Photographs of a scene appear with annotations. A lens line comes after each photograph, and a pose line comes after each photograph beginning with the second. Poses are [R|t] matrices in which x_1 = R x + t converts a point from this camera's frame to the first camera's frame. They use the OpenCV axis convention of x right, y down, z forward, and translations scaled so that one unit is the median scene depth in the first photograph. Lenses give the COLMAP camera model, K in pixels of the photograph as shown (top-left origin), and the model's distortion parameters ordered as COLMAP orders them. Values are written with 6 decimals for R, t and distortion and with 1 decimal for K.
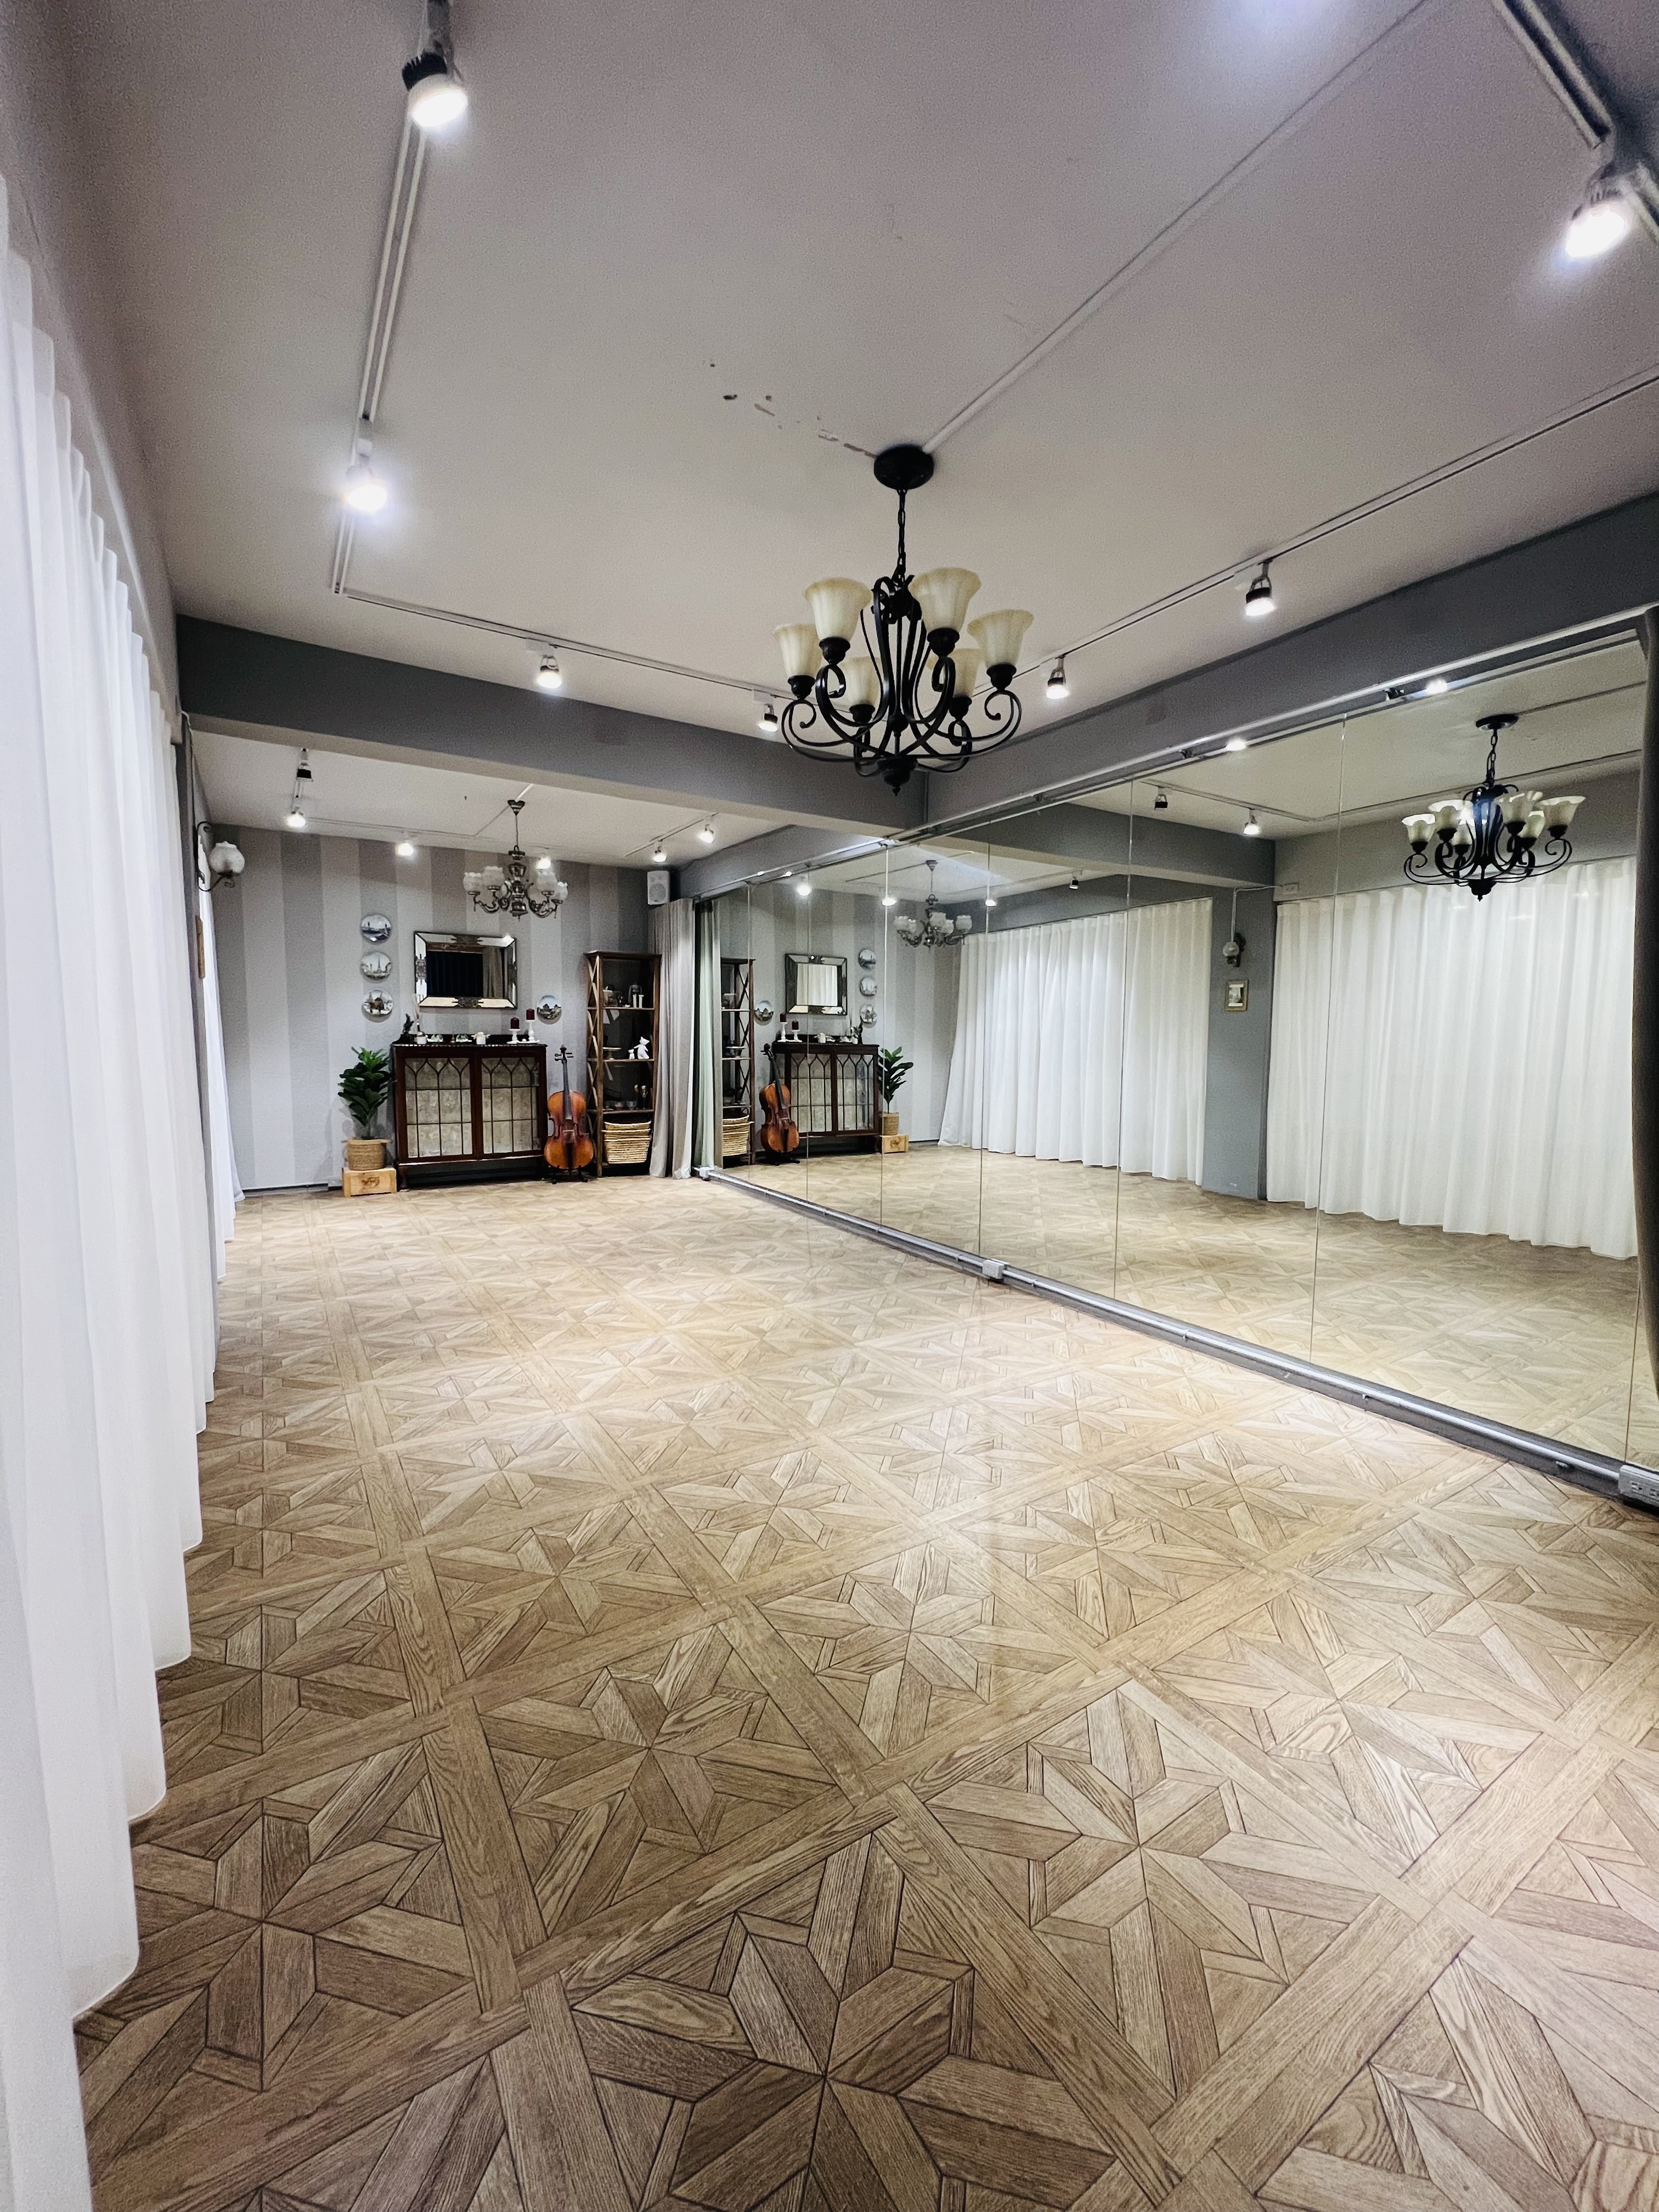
lens RADIAL K [[884.1, 0, 828.2], [0, 884.1, 1110.6], [0, 0, 1]] dist [-0.002205, -0.000119]
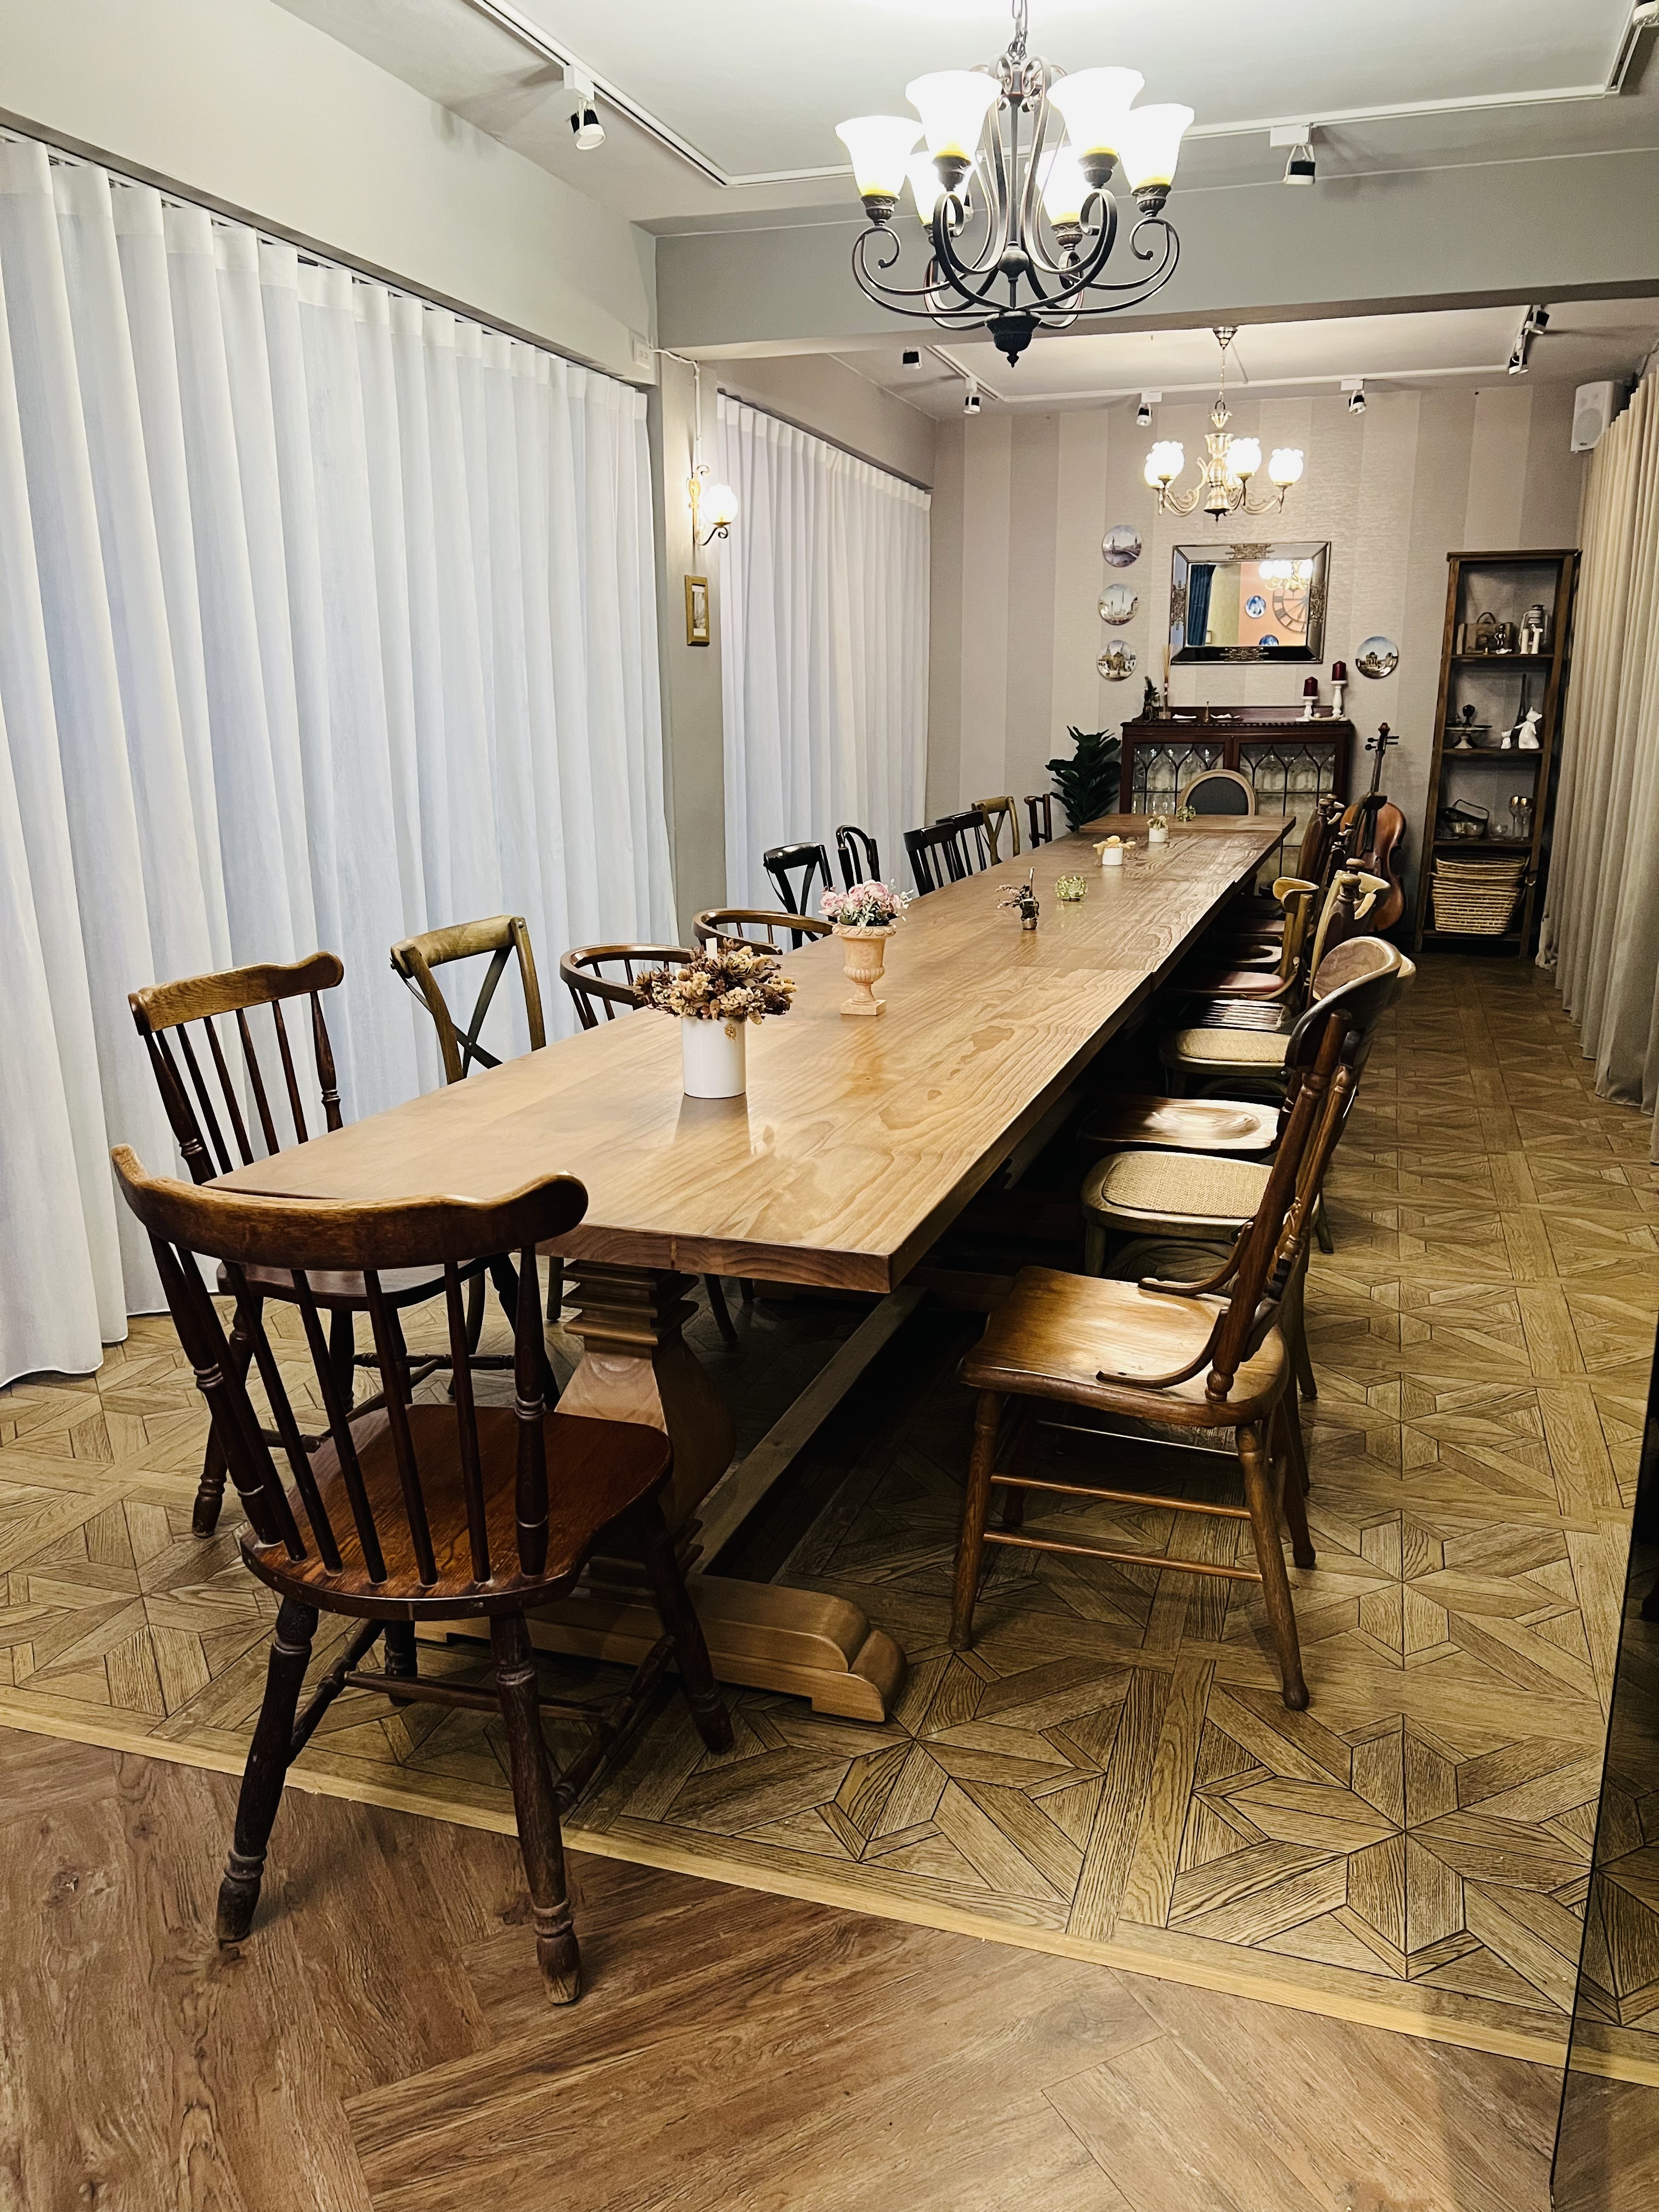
lens RADIAL K [[1690.4, 0, 850.0], [0, 1690.4, 1113.6], [0, 0, 1]] dist [0.020733, -0.006608]
pose [[0.642436, 0.171764, -0.746842, 0.397729], [-0.060290, 0.982866, 0.174184, 0.007853], [0.763964, -0.066875, 0.641784, -0.022853]]
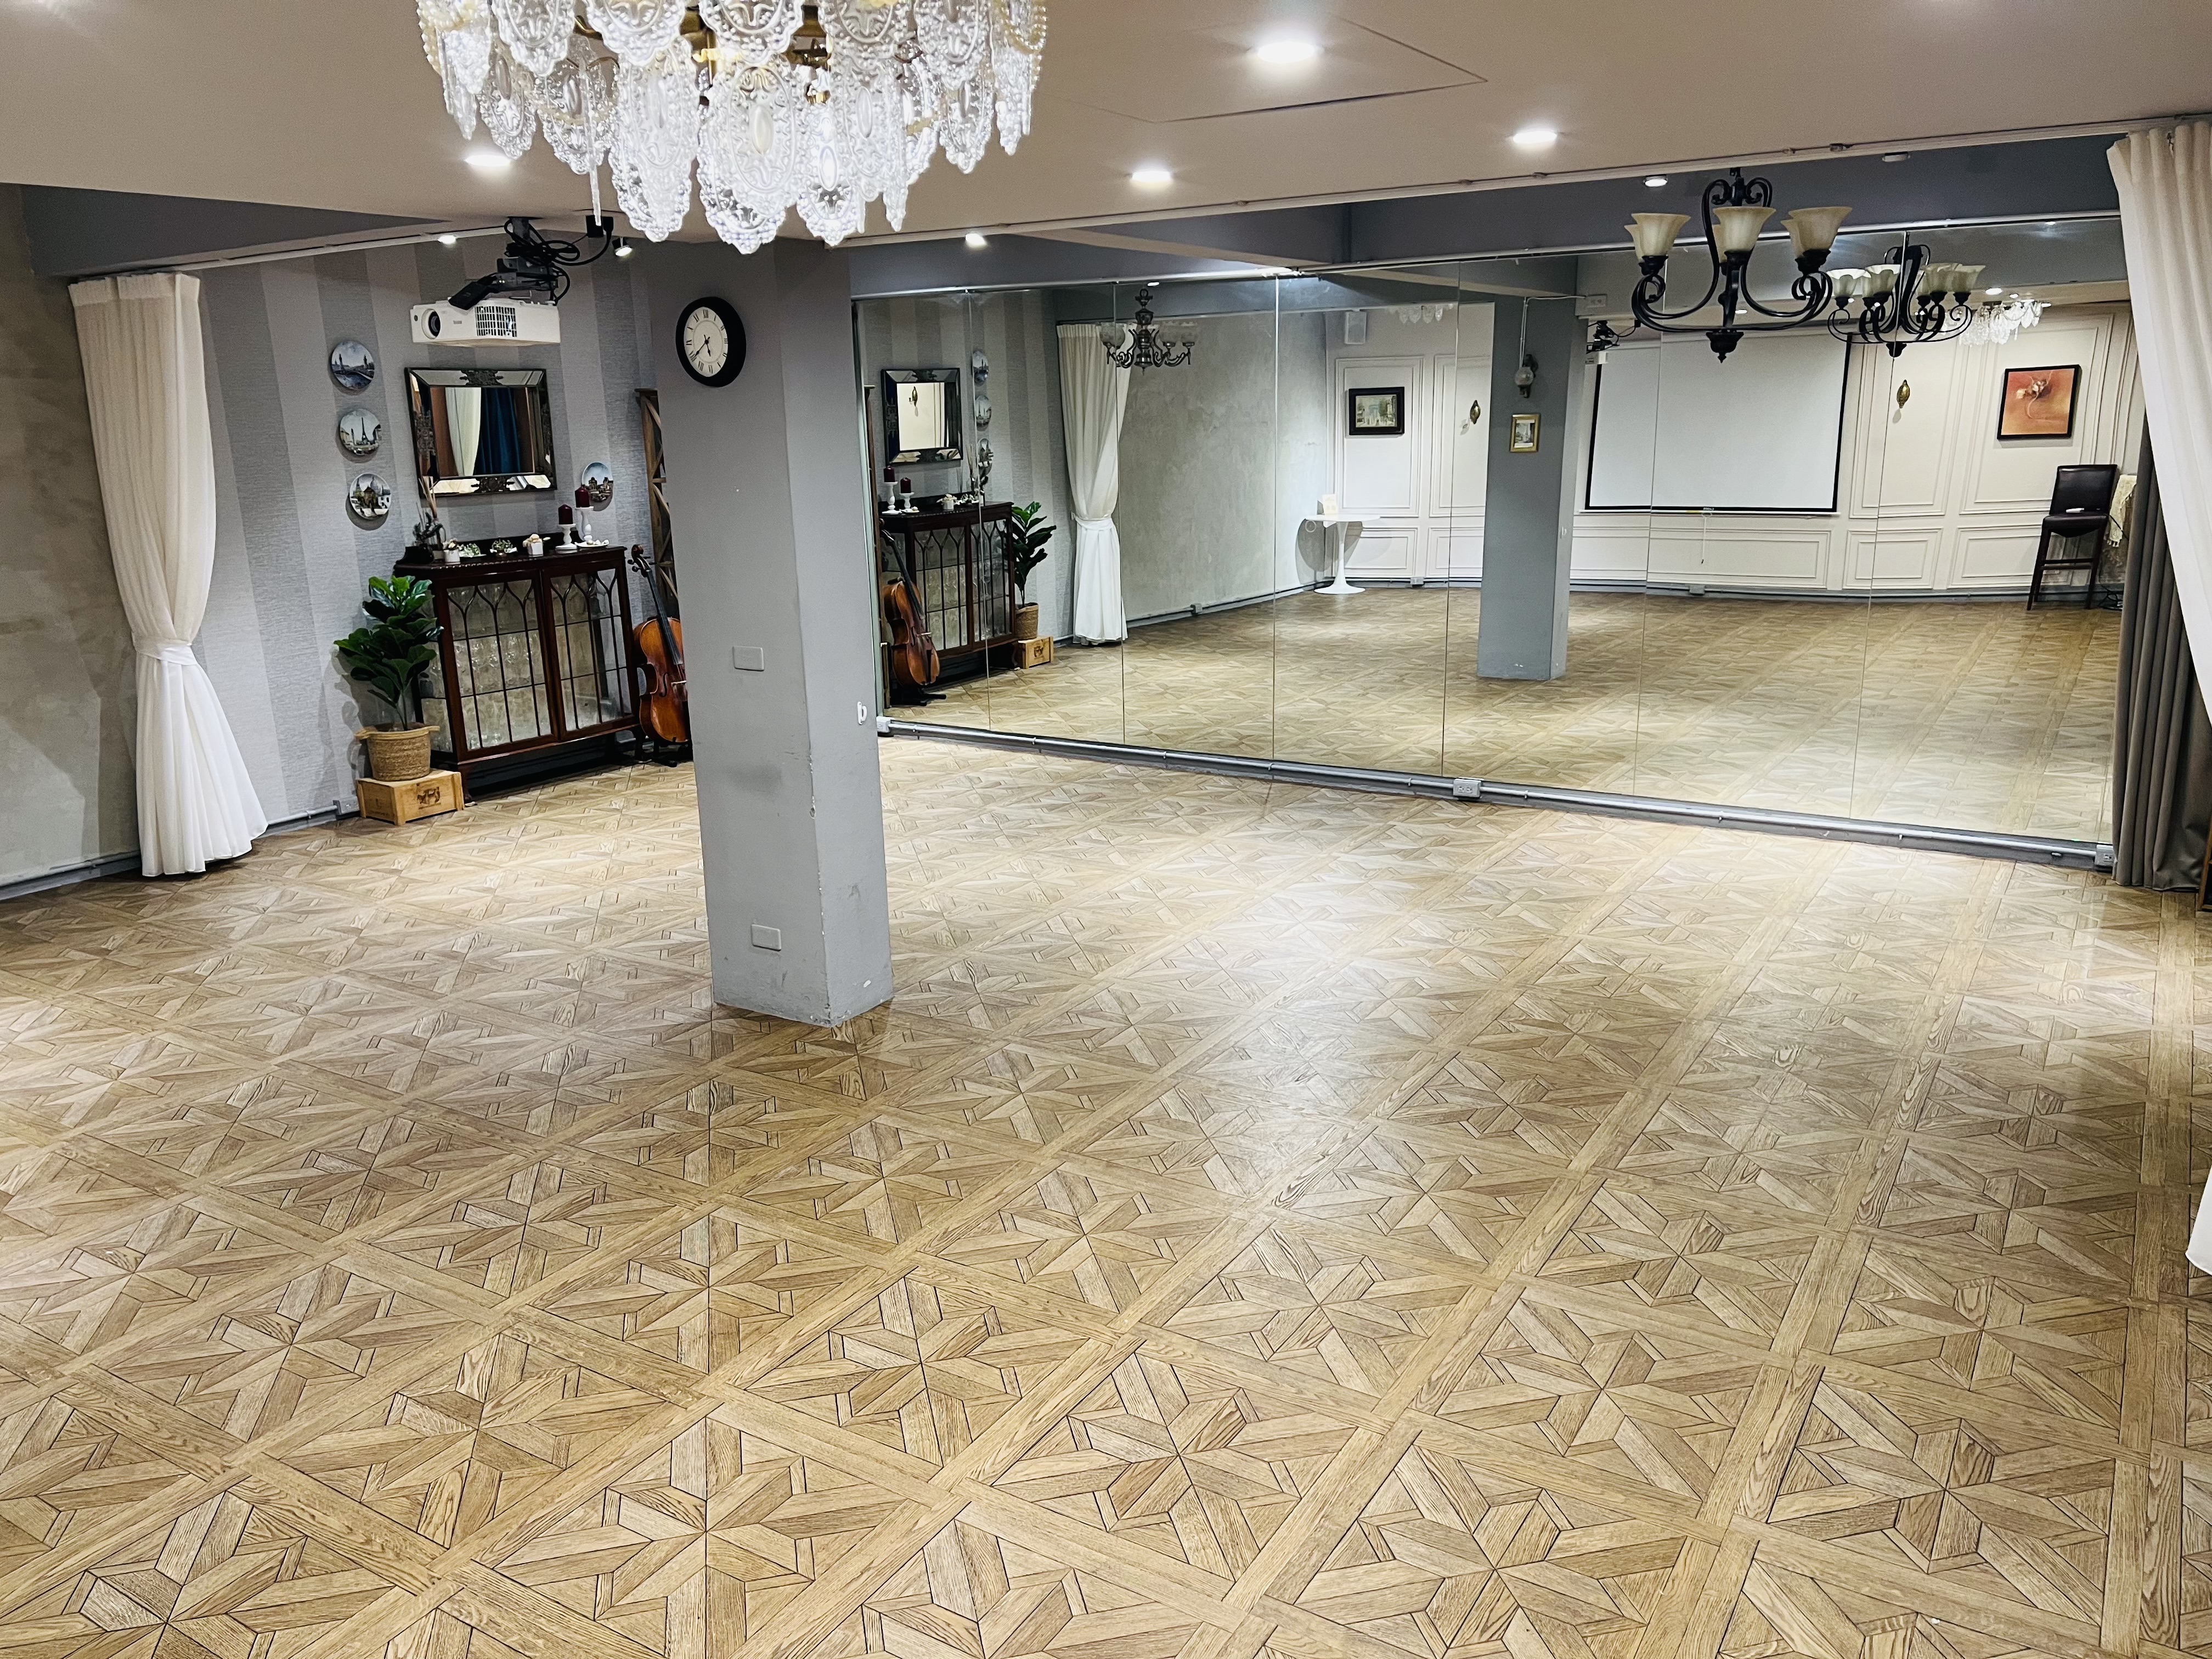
lens RADIAL K [[1690.4, 0, 1115.6], [0, 1690.4, 829.2], [0, 0, 1]] dist [0.020733, -0.006608]
pose [[0.898524, -0.135665, 0.417432, -0.566455], [0.068434, 0.982704, 0.172073, -0.064848], [-0.433557, -0.126045, 0.892267, -0.249690]]
